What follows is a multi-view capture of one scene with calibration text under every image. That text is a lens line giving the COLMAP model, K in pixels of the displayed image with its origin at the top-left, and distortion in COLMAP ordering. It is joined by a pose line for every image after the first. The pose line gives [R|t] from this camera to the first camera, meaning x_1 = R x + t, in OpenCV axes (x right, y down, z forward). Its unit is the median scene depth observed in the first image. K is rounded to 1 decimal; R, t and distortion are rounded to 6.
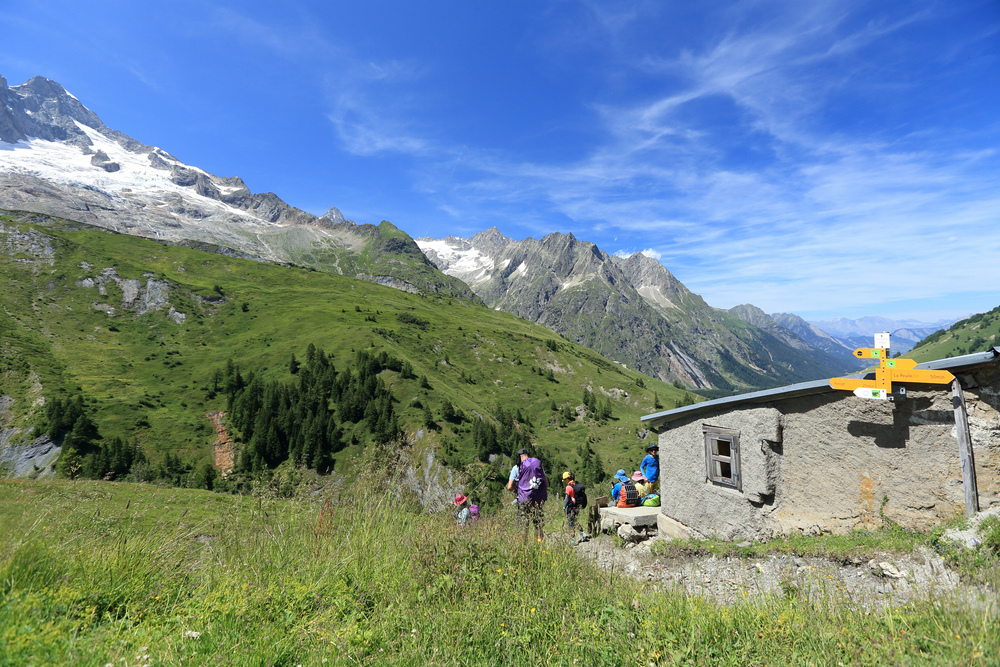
lens RADIAL K [[456.4, 0, 502.3], [0, 456.4, 324.1], [0, 0, 1]] dist [-0.036539, 0.011785]
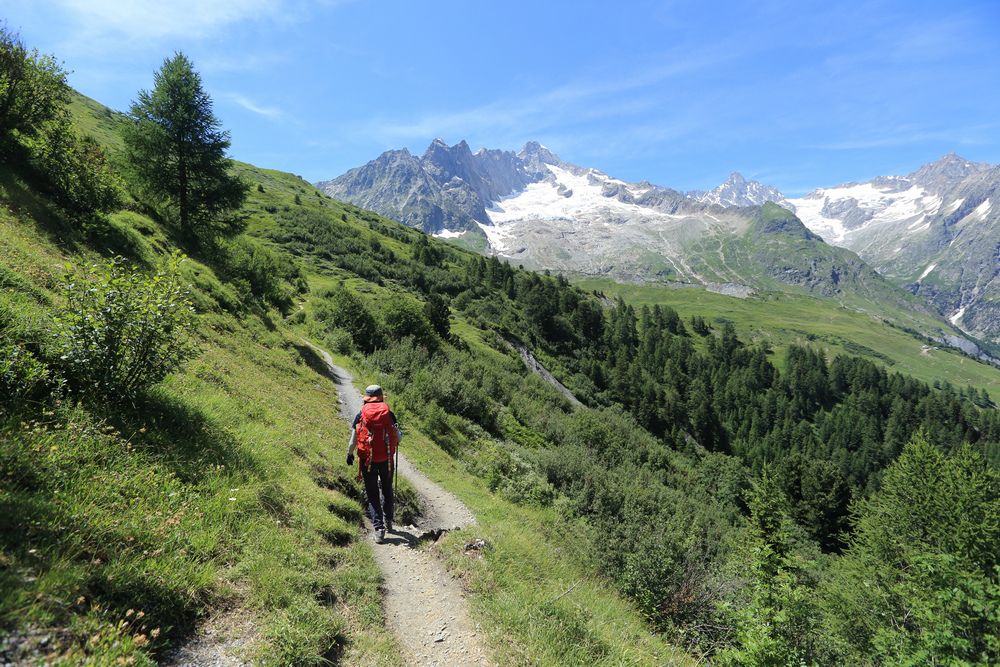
lens RADIAL K [[456.4, 0, 498.0], [0, 456.4, 325.1], [0, 0, 1]] dist [-0.036539, 0.011785]
pose [[0.649397, 0.020629, -0.760170, 0.187108], [0.052558, 0.996024, 0.071929, -0.052725], [0.758631, -0.086663, 0.645731, -0.272861]]
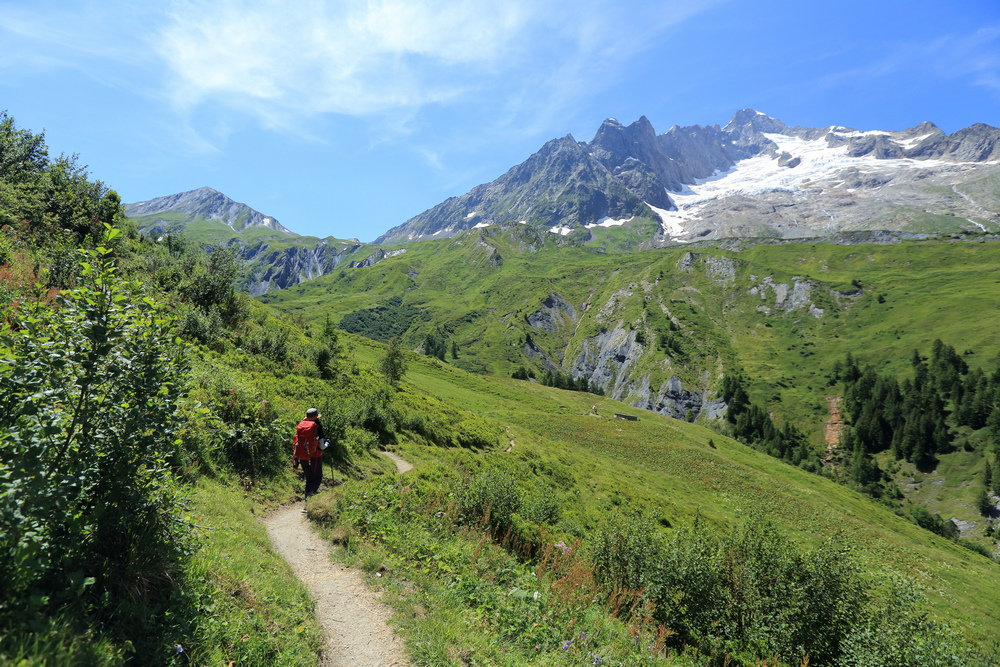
lens RADIAL K [[456.4, 0, 495.6], [0, 456.4, 325.8], [0, 0, 1]] dist [-0.036539, 0.011785]
pose [[0.233098, -0.006576, -0.972431, 0.060562], [0.072981, 0.997275, 0.010750, -0.013854], [0.969711, -0.073475, 0.232943, -0.028188]]
